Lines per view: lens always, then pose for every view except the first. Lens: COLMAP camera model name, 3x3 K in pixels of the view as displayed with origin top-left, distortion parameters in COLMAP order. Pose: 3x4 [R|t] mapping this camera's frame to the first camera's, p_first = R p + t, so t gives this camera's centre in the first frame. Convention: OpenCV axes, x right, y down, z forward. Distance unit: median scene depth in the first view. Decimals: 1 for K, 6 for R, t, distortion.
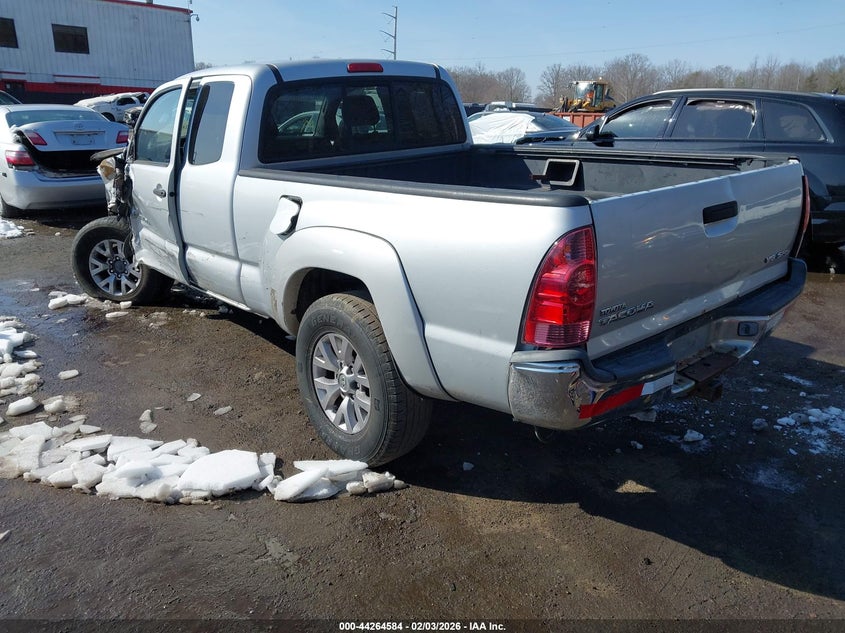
lens RADIAL K [[674.3, 0, 422.5], [0, 674.3, 316.5], [0, 0, 1]] dist [0.010056, 0.004630]
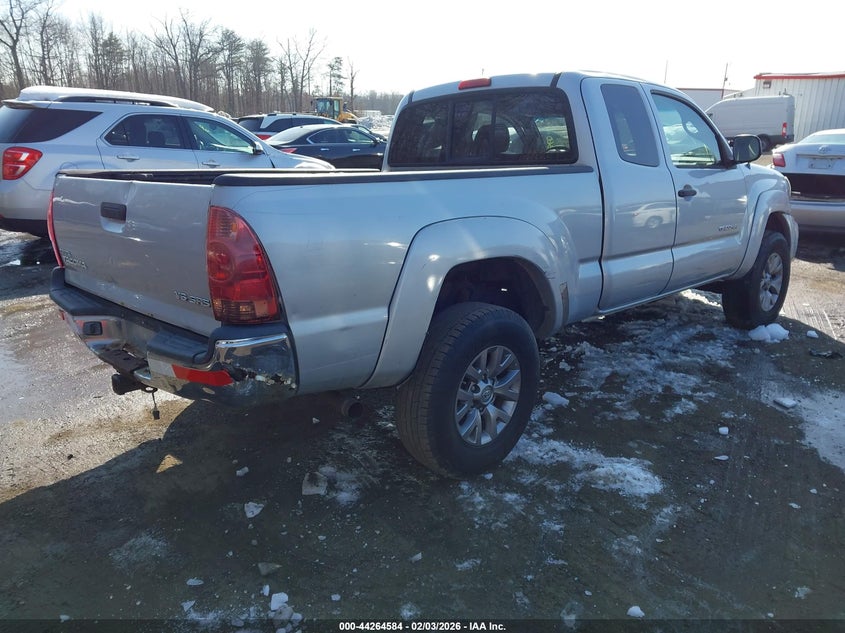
lens RADIAL K [[674.3, 0, 422.5], [0, 674.3, 316.5], [0, 0, 1]] dist [0.010056, 0.004630]
pose [[0.050171, 0.256197, -0.965322, 1.011751], [-0.296435, 0.926804, 0.230567, -0.258133], [0.953734, 0.274587, 0.122444, 0.912370]]
